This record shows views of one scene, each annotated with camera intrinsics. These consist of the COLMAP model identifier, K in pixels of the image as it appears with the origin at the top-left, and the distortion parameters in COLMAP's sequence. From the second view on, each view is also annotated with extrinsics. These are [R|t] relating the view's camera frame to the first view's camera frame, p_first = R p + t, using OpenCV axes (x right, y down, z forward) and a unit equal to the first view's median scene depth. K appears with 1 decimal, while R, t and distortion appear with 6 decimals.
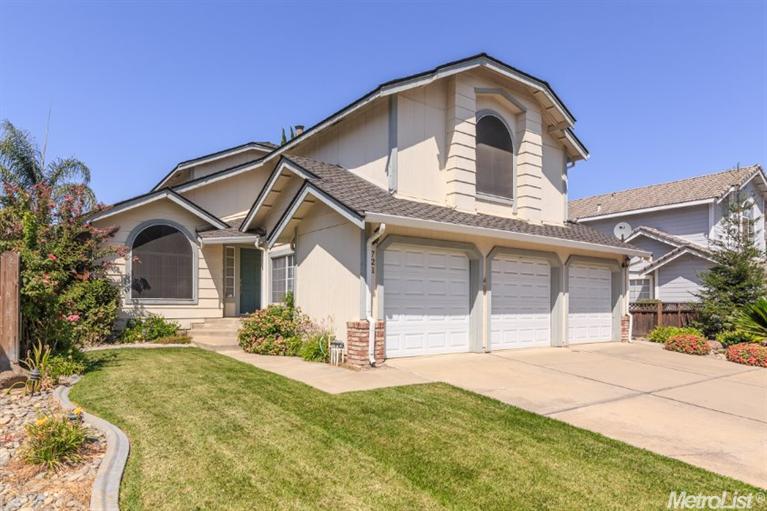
lens RADIAL K [[481.1, 0, 367.4], [0, 481.1, 293.1], [0, 0, 1]] dist [0.006831, 0.001025]
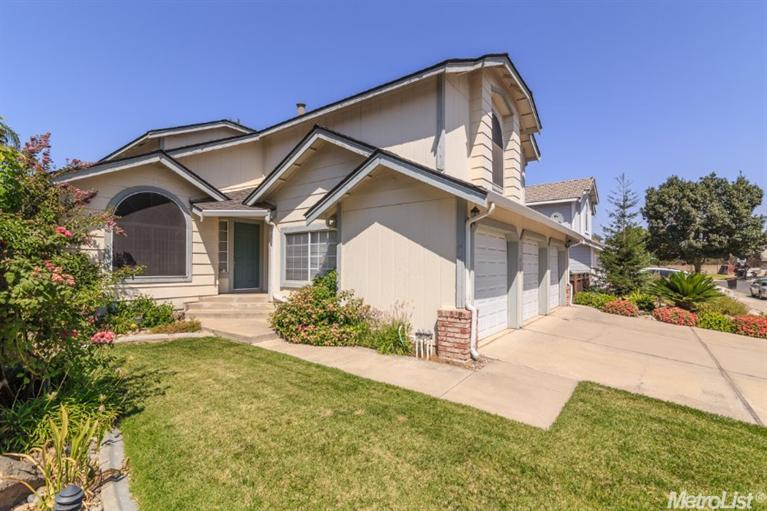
lens RADIAL K [[353.3, 0, 382.6], [0, 353.3, 255.2], [0, 0, 1]] dist [0.001495, -0.000628]
pose [[0.952727, 0.005952, 0.303770, -0.242604], [-0.003483, 0.999956, -0.008669, -0.025859], [-0.303808, 0.007201, 0.952706, 0.284325]]
